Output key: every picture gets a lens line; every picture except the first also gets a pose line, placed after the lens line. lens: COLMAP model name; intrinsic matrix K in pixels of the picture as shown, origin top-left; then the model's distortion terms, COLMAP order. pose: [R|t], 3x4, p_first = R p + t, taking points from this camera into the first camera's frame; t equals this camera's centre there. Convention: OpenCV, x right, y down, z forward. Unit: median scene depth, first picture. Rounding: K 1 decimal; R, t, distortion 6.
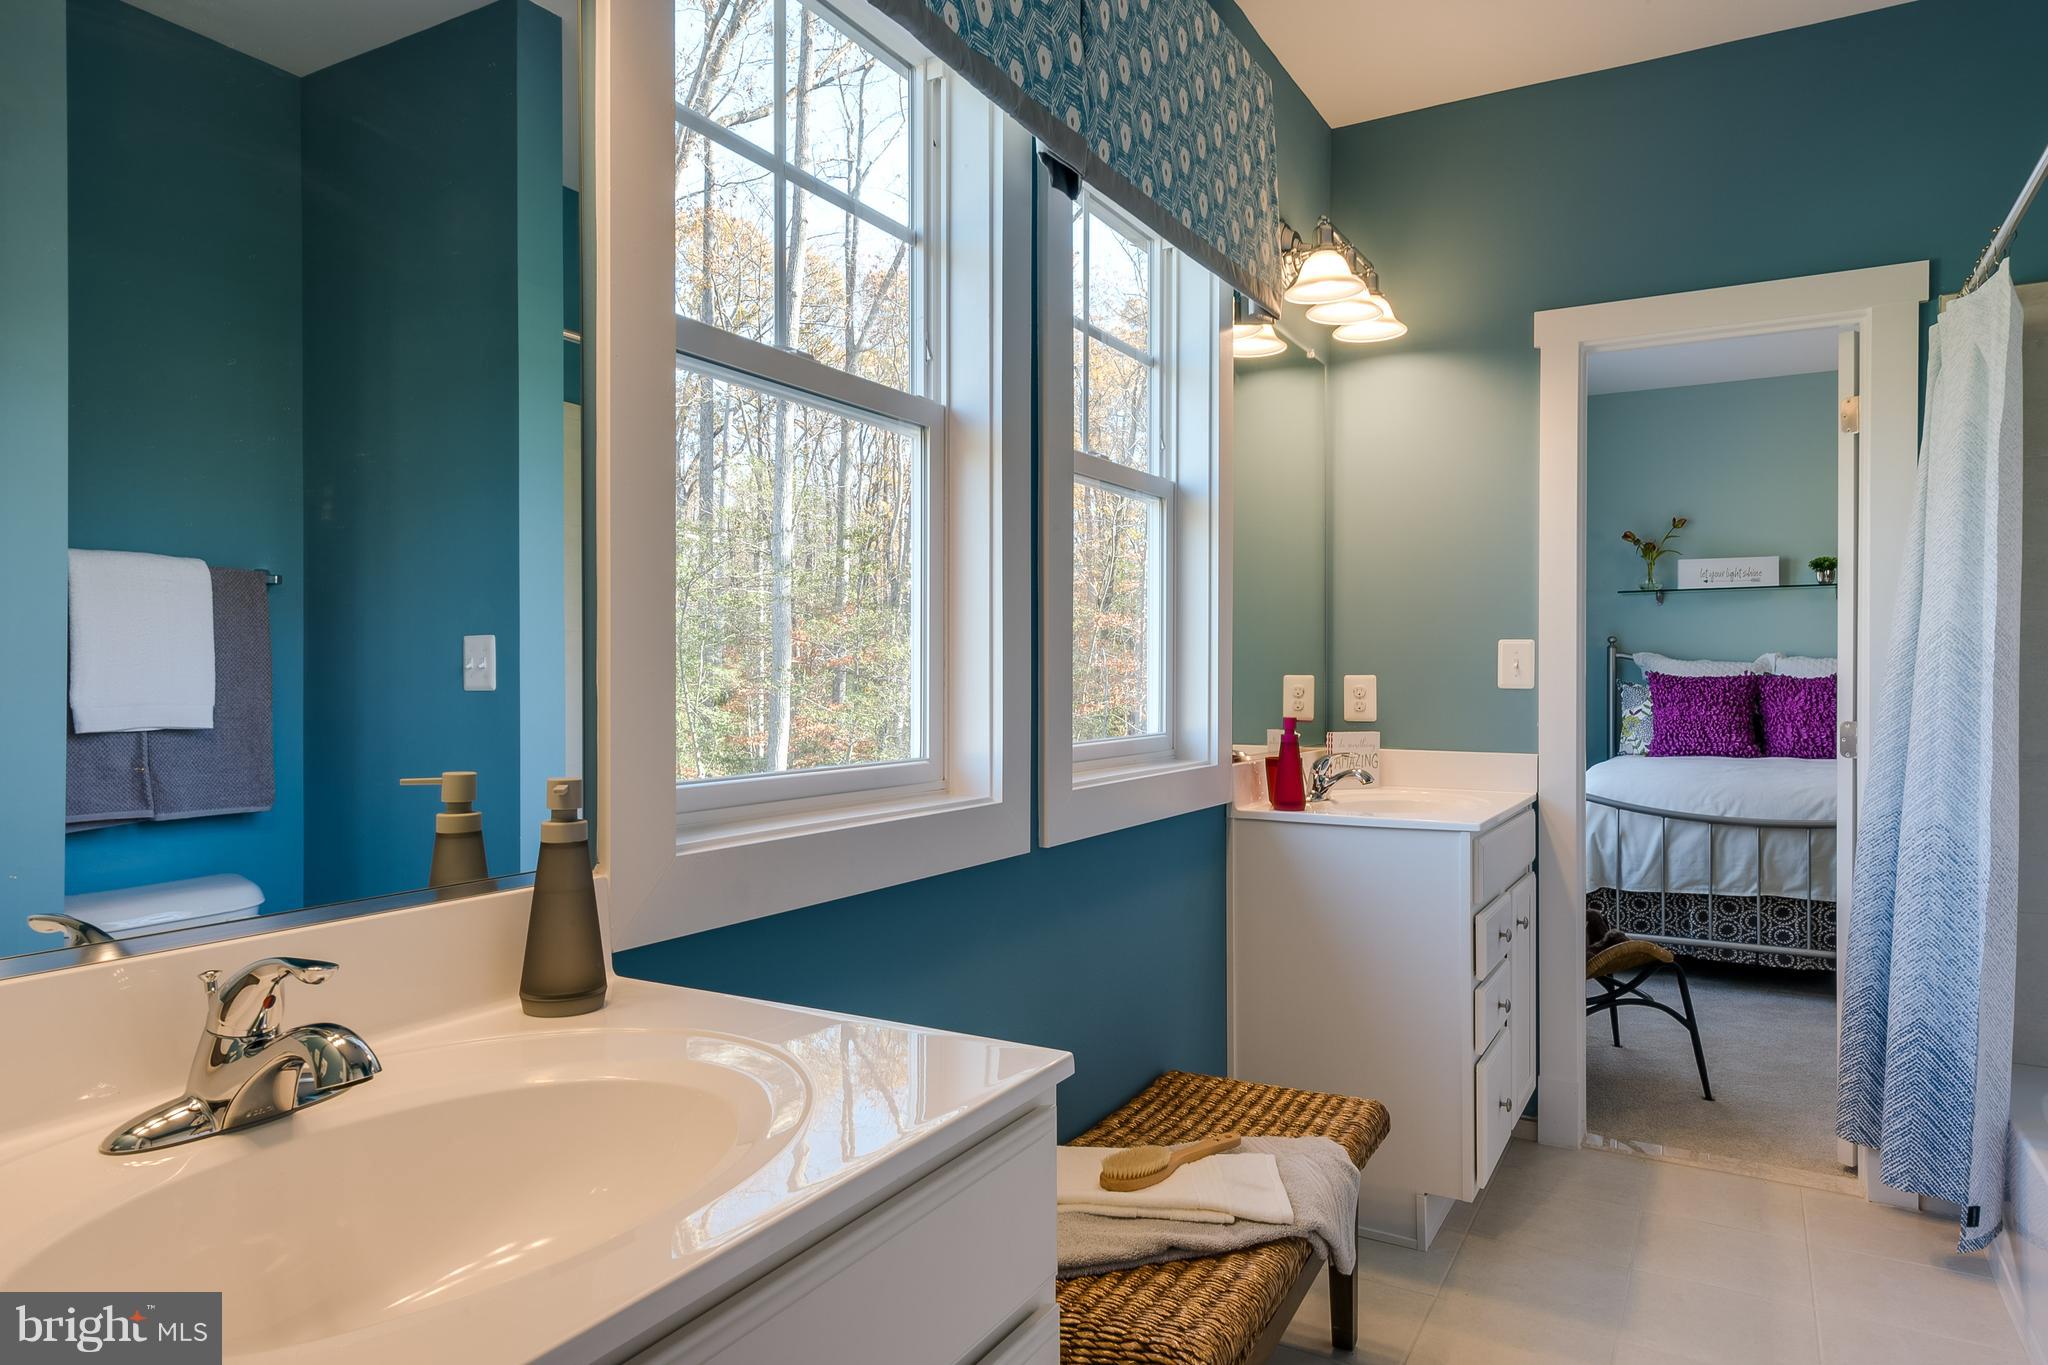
lens RADIAL K [[1251.9, 0, 1028.6], [0, 1251.9, 683.9], [0, 0, 1]] dist [0.005727, 0.001551]
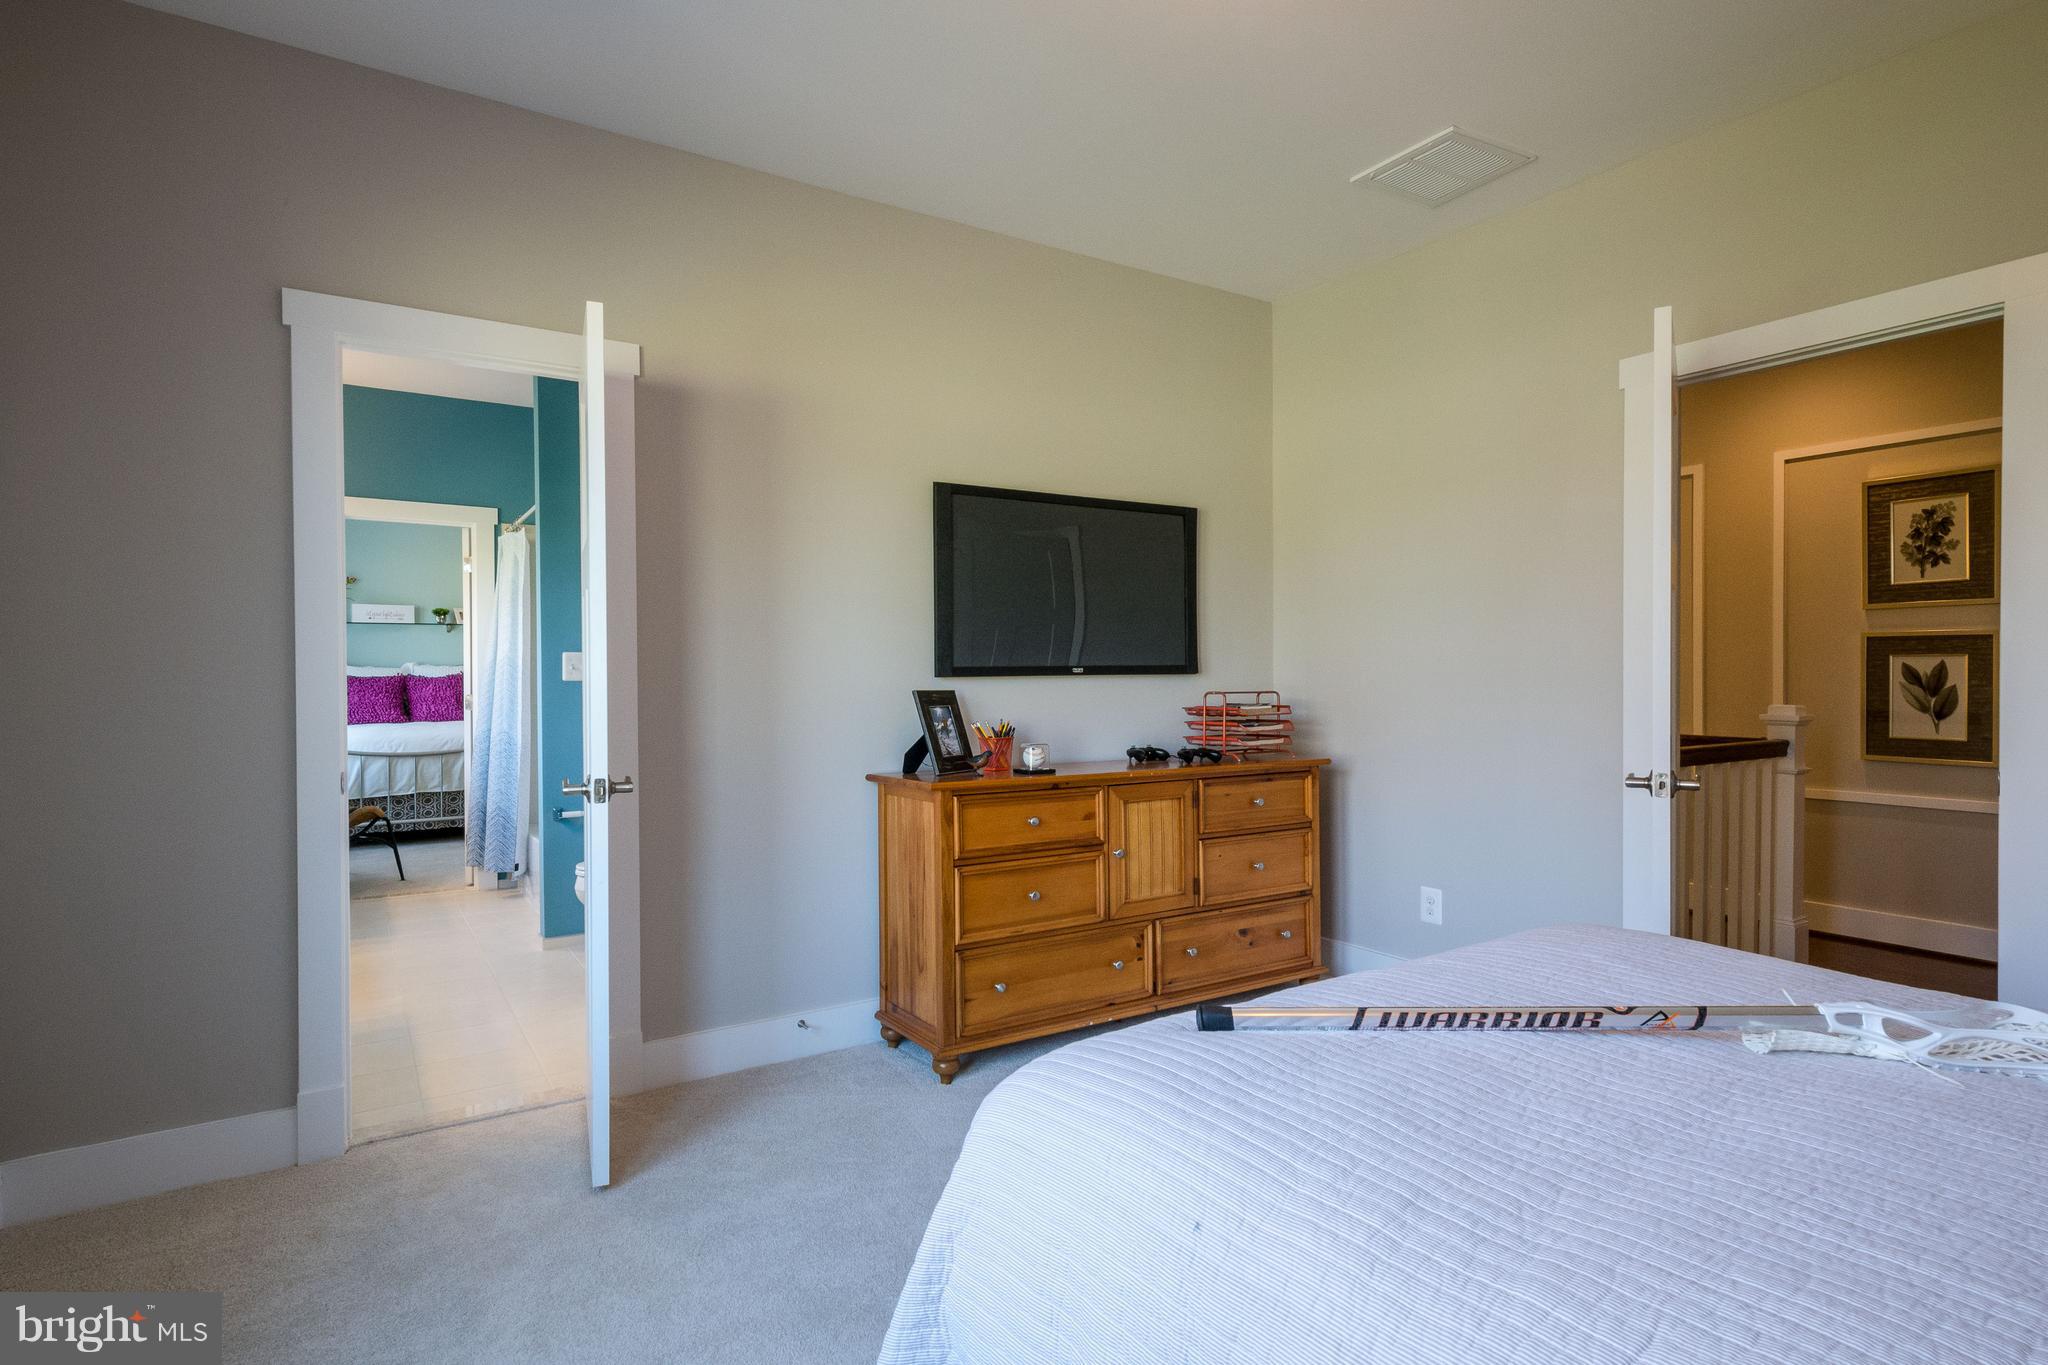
lens RADIAL K [[1067.8, 0, 1024.7], [0, 1067.8, 680.1], [0, 0, 1]] dist [0.014405, 0.000163]
pose [[0.464447, -0.006853, 0.885574, -0.419314], [0.009692, 0.999950, 0.002655, 0.005055], [-0.885548, 0.007350, 0.464490, -0.559076]]
